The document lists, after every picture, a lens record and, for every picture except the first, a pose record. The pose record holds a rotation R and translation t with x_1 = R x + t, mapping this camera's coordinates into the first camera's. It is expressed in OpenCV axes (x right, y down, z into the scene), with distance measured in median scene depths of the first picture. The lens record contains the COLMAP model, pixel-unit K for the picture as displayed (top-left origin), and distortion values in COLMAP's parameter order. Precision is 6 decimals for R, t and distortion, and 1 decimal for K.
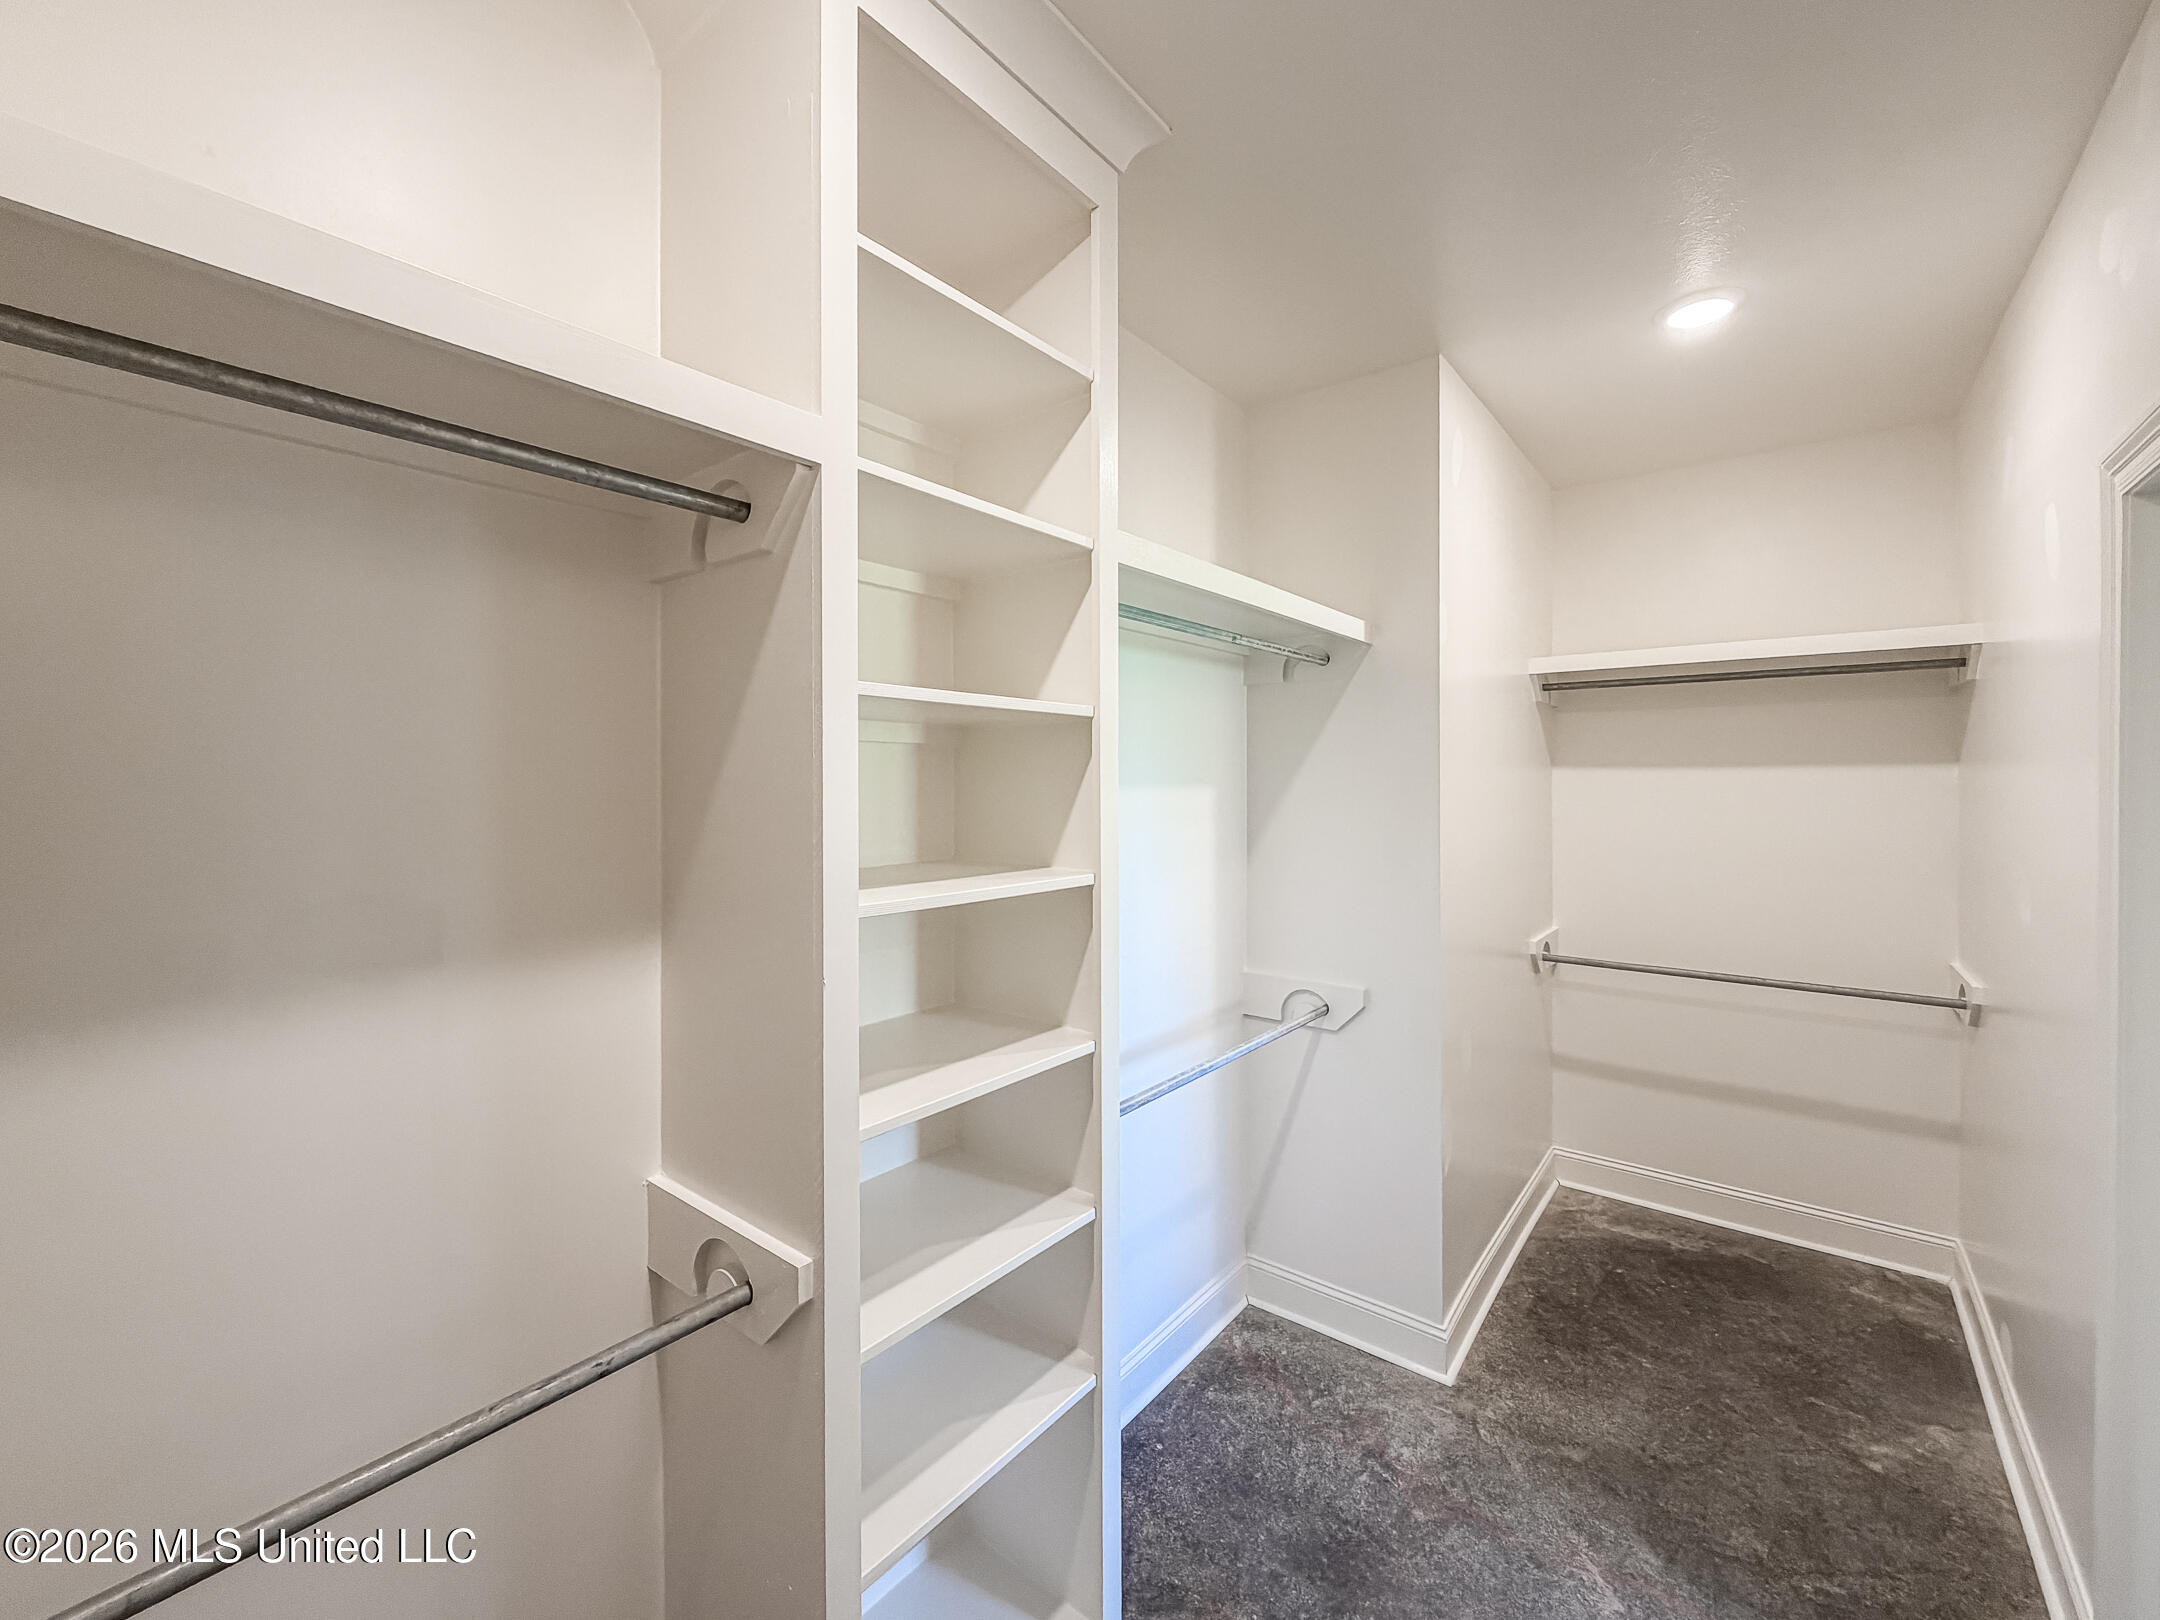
lens RADIAL K [[876.1, 0, 1080.0], [0, 876.1, 810.0], [0, 0, 1]] dist [0.000324, -0.000031]
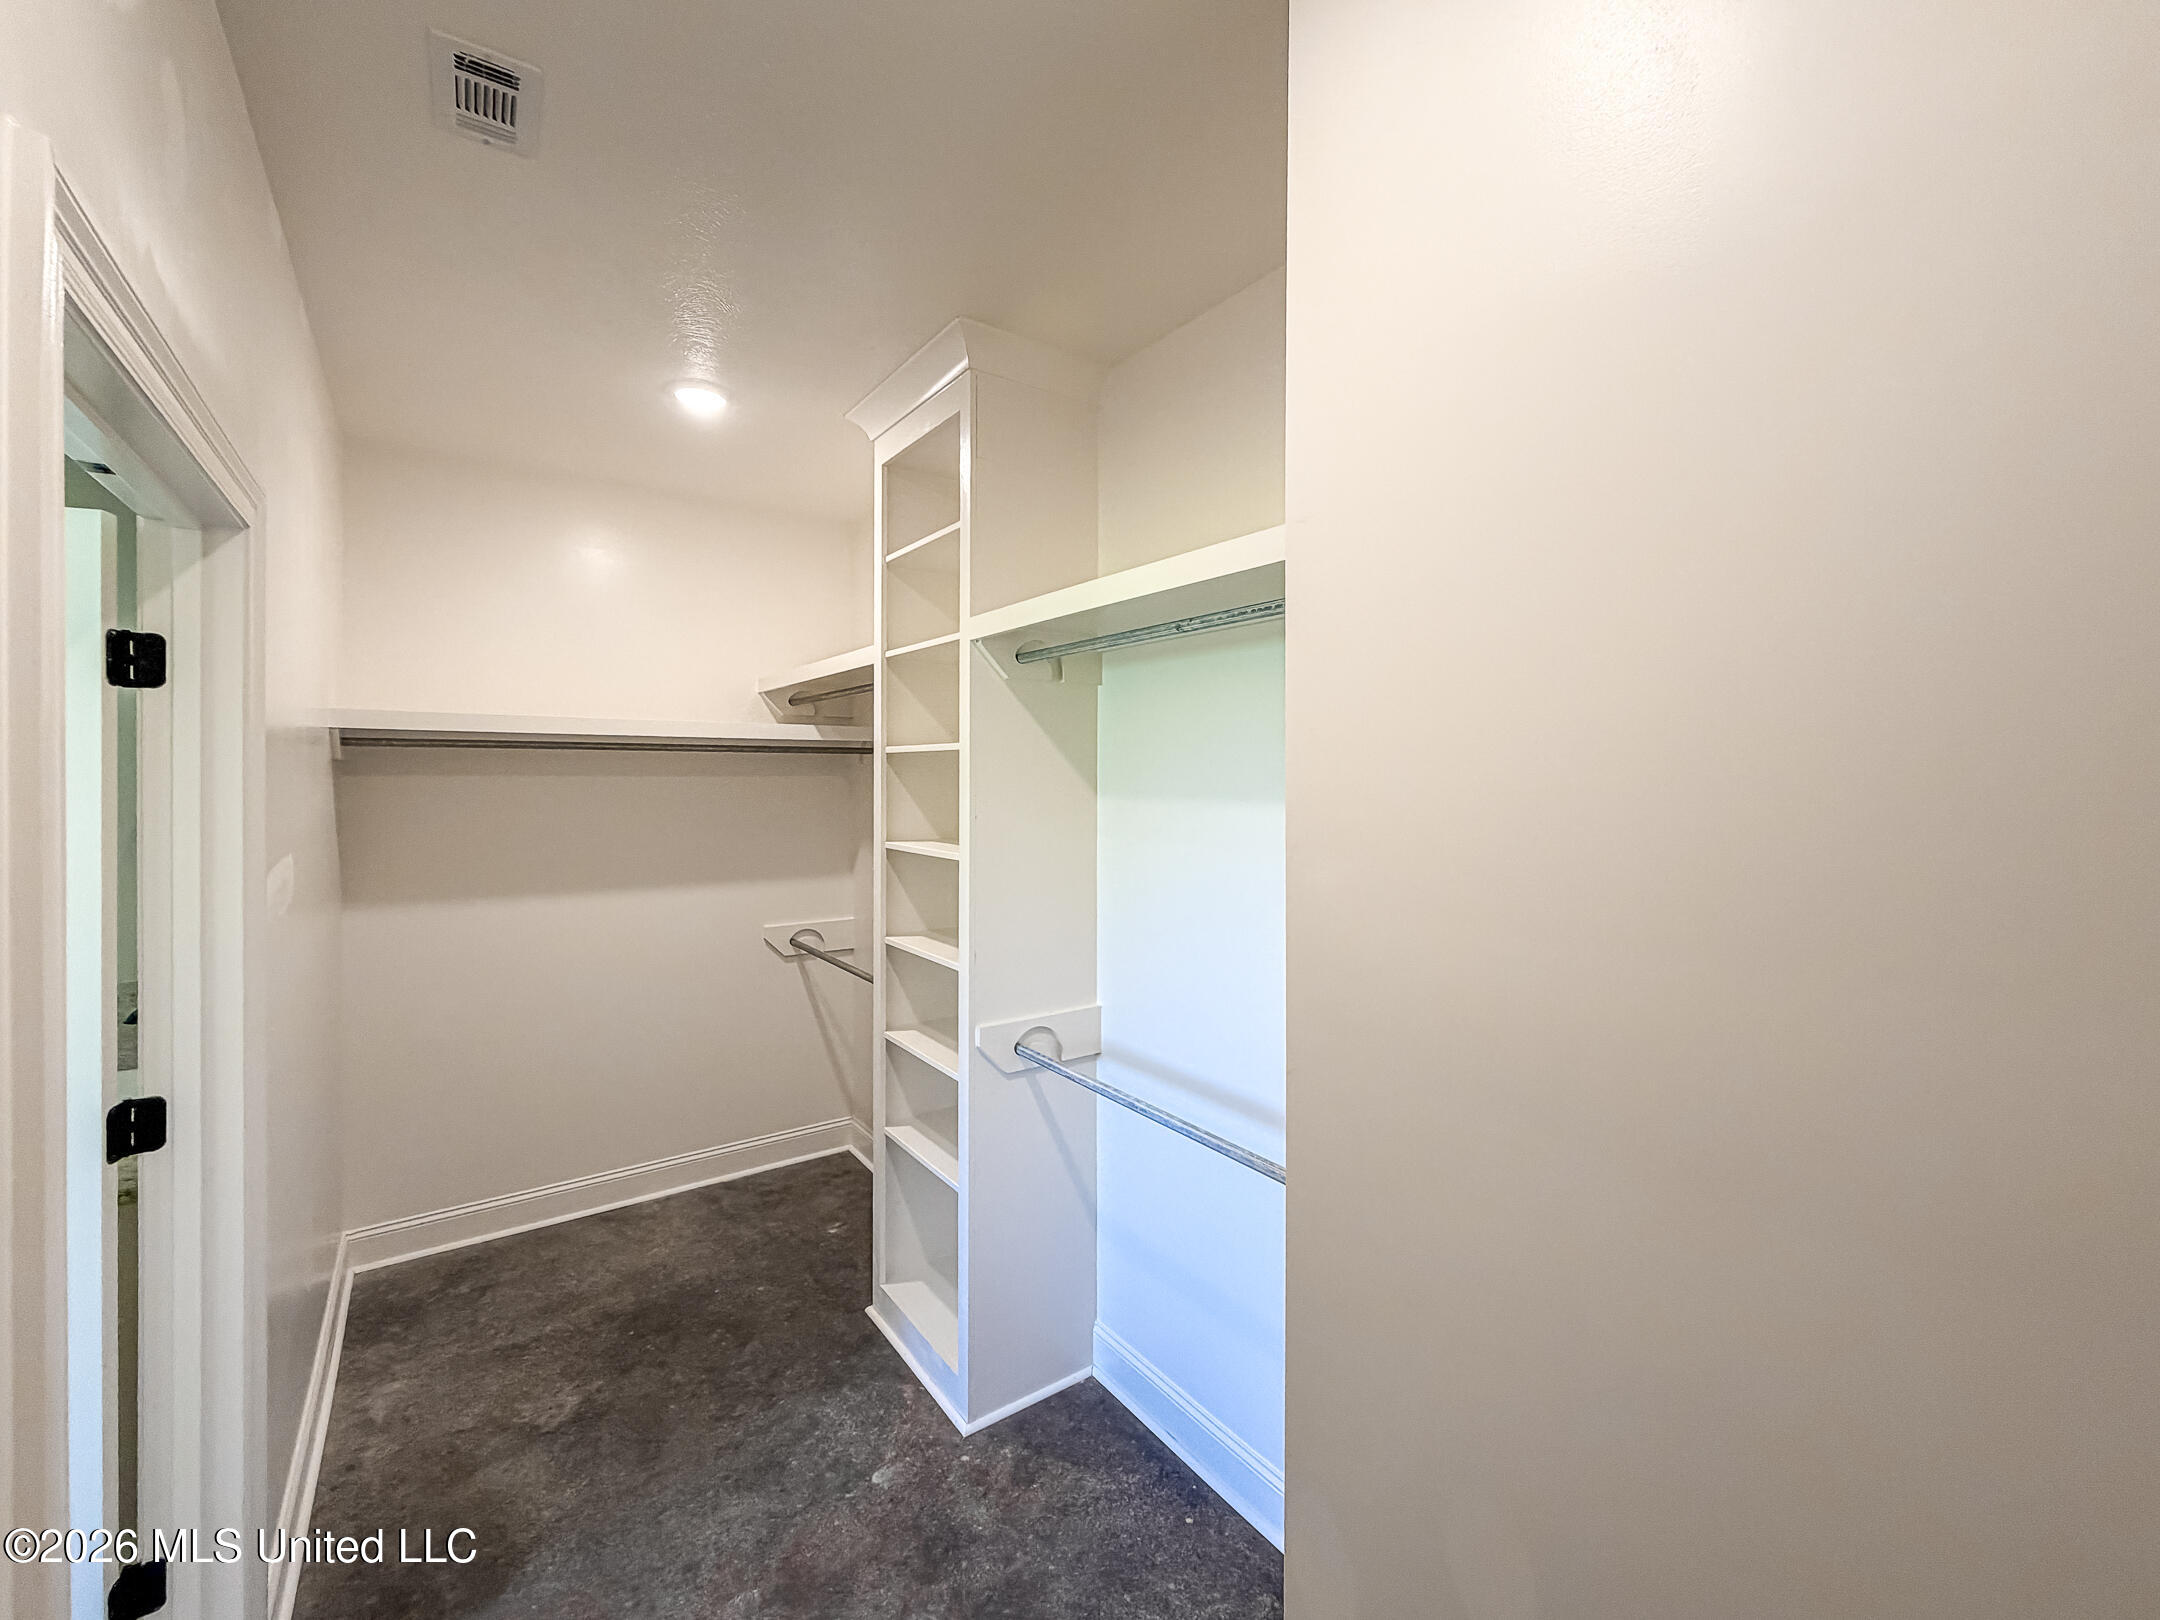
lens RADIAL K [[876.1, 0, 1080.0], [0, 876.1, 810.0], [0, 0, 1]] dist [0.000324, -0.000031]
pose [[-0.261780, 0.036340, -0.964443, 1.129447], [-0.027100, 0.998620, 0.044983, -0.063940], [0.964747, 0.037912, -0.260434, 1.269091]]
